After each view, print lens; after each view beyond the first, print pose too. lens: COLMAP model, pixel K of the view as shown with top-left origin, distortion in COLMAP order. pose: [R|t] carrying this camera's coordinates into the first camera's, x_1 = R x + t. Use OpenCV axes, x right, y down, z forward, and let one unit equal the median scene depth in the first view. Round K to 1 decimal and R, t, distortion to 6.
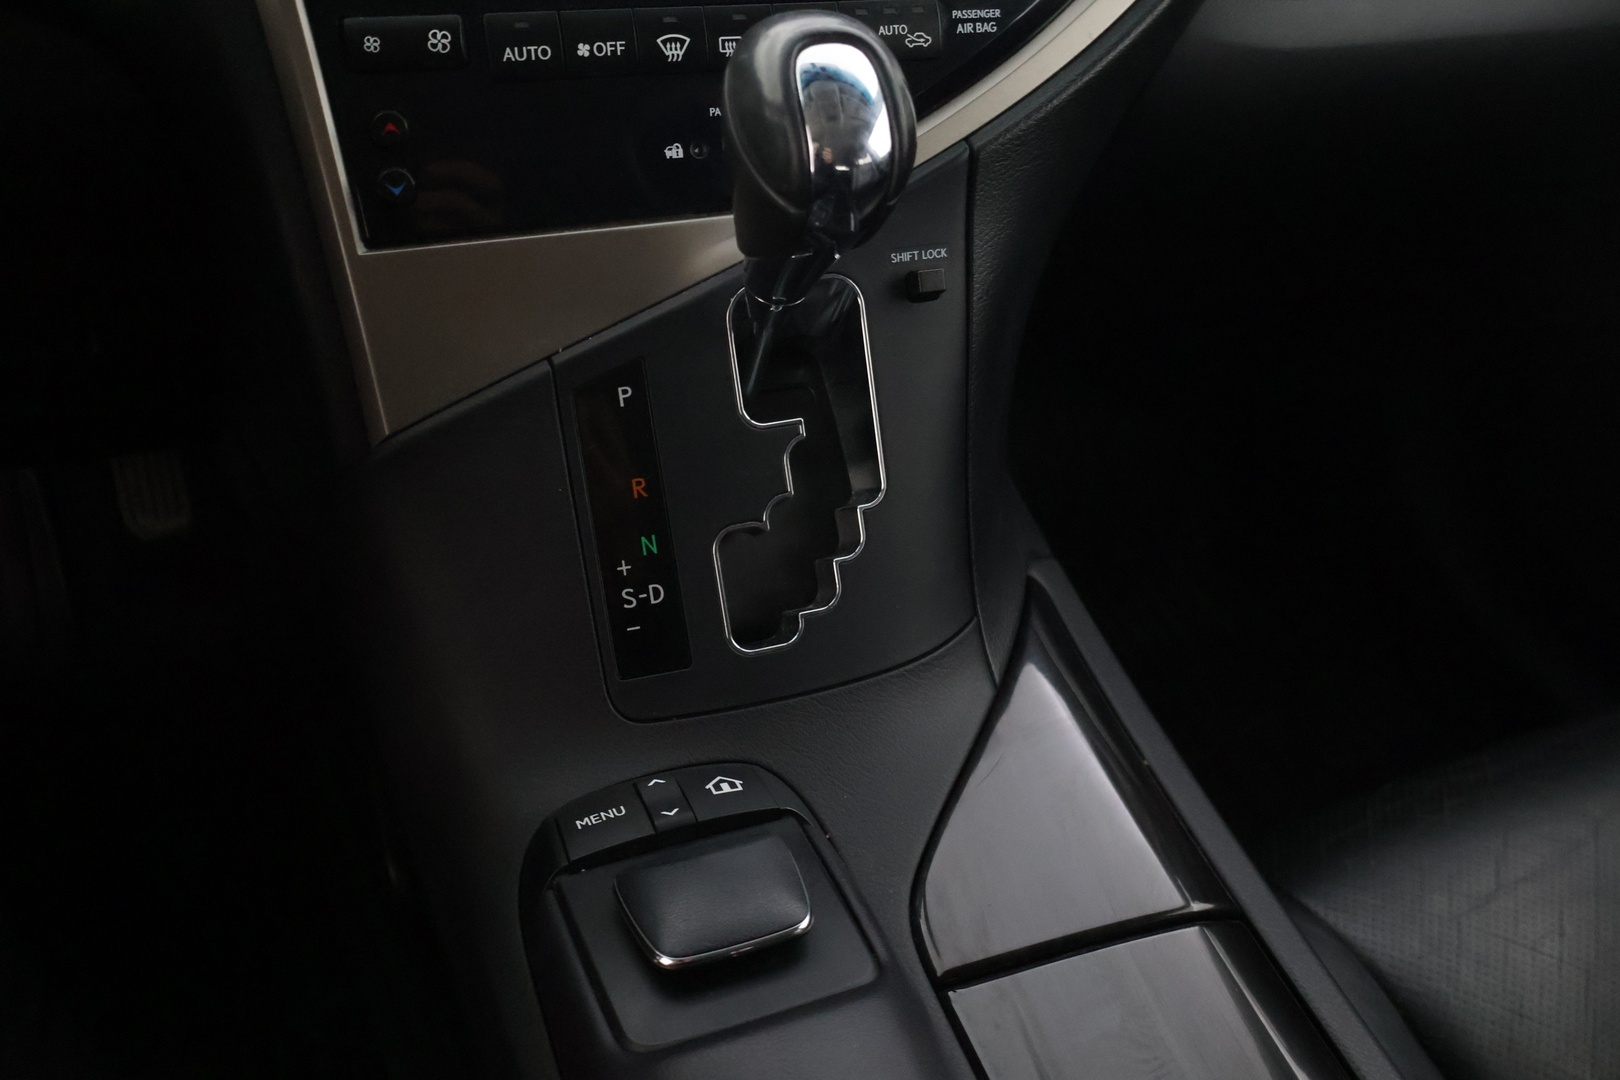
lens RADIAL K [[1365.2, 0, 810.0], [0, 1365.2, 540.0], [0, 0, 1]] dist [-0.013822, -0.002865]
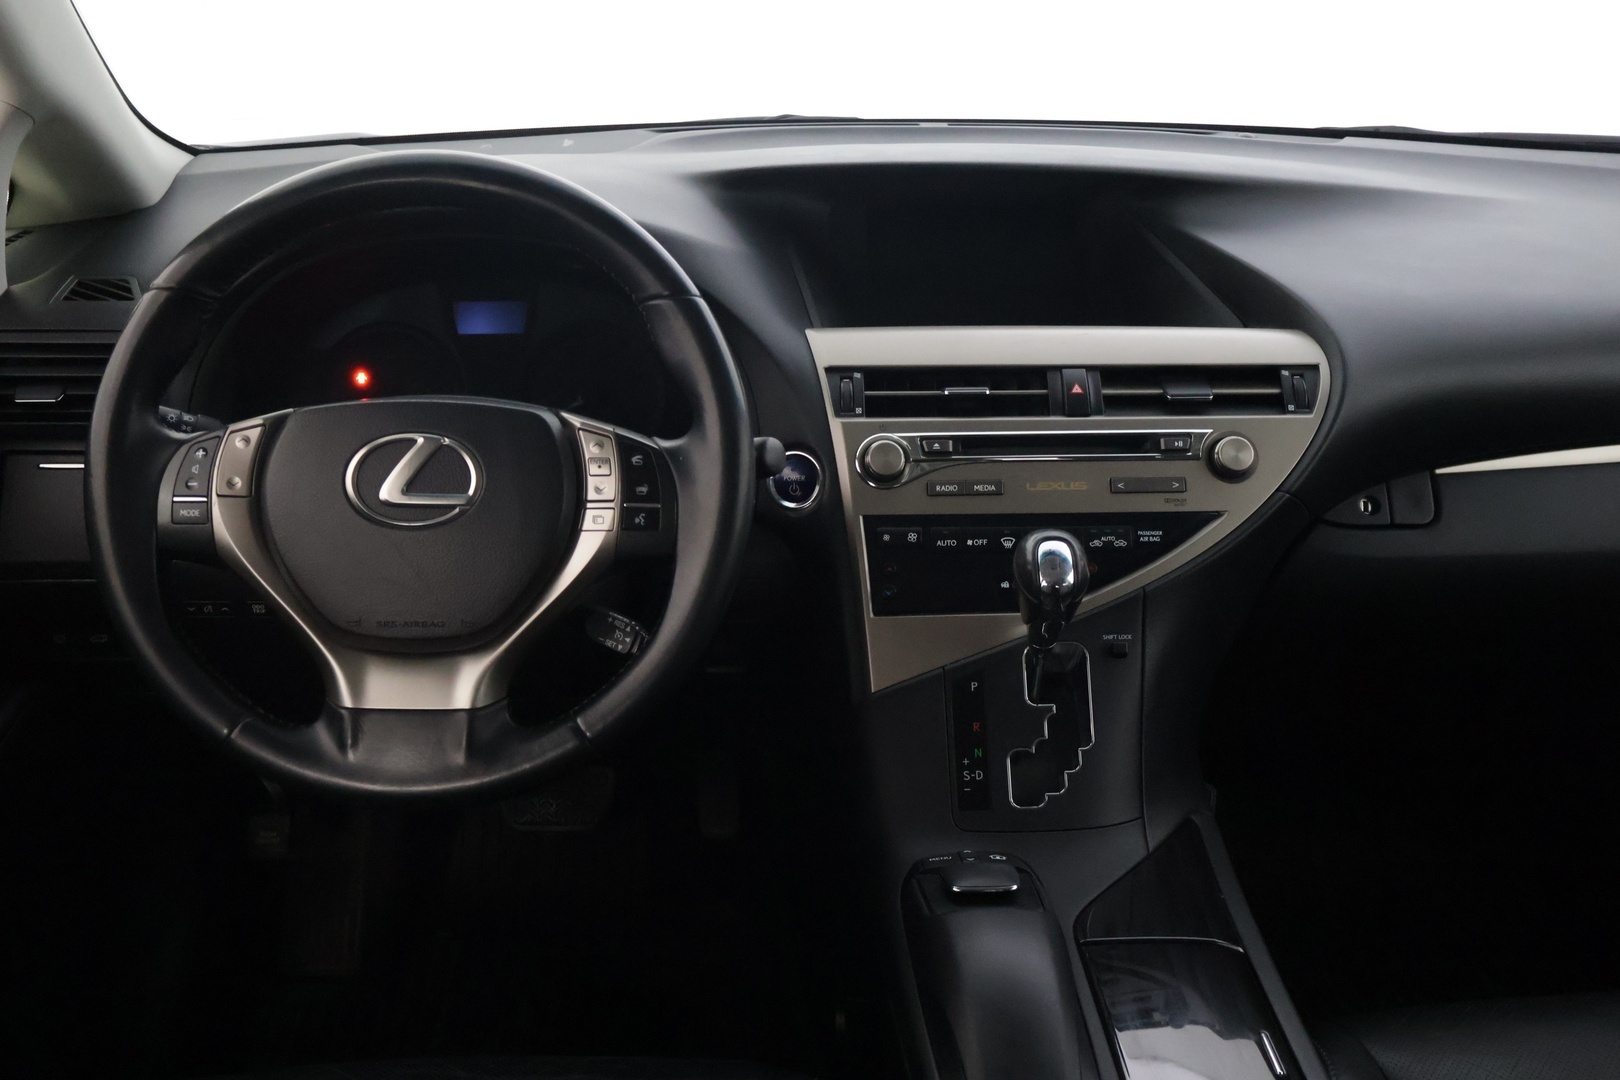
lens RADIAL K [[1626.4, 0, 807.9], [0, 1626.4, 513.1], [0, 0, 1]] dist [-0.019504, -0.007783]
pose [[0.942937, 0.019056, -0.332426, 0.493004], [-0.143573, 0.924053, -0.354278, 0.621222], [0.300428, 0.381790, 0.874059, -1.543198]]
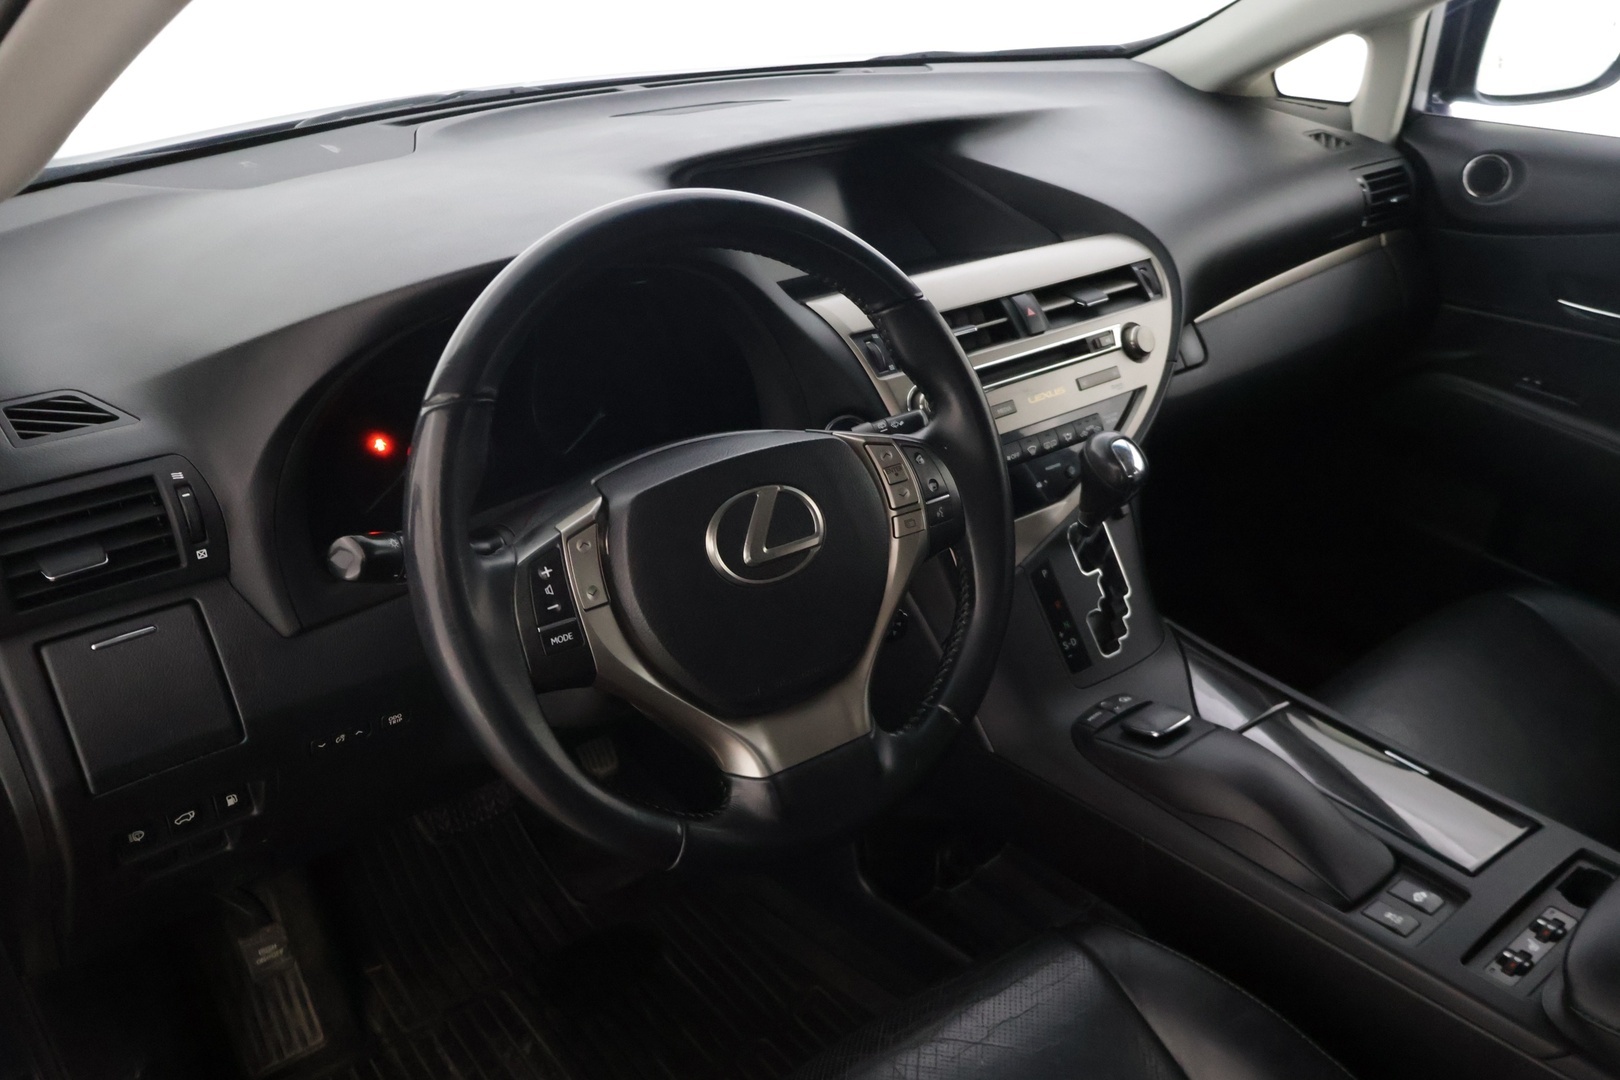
lens RADIAL K [[1316.9, 0, 810.0], [0, 1316.9, 540.0], [0, 0, 1]] dist [-0.000007, -0.001311]
pose [[0.954852, -0.221971, 0.197451, -1.082375], [0.260644, 0.944861, -0.198249, 0.229803], [-0.142558, 0.240763, 0.960058, -1.468187]]
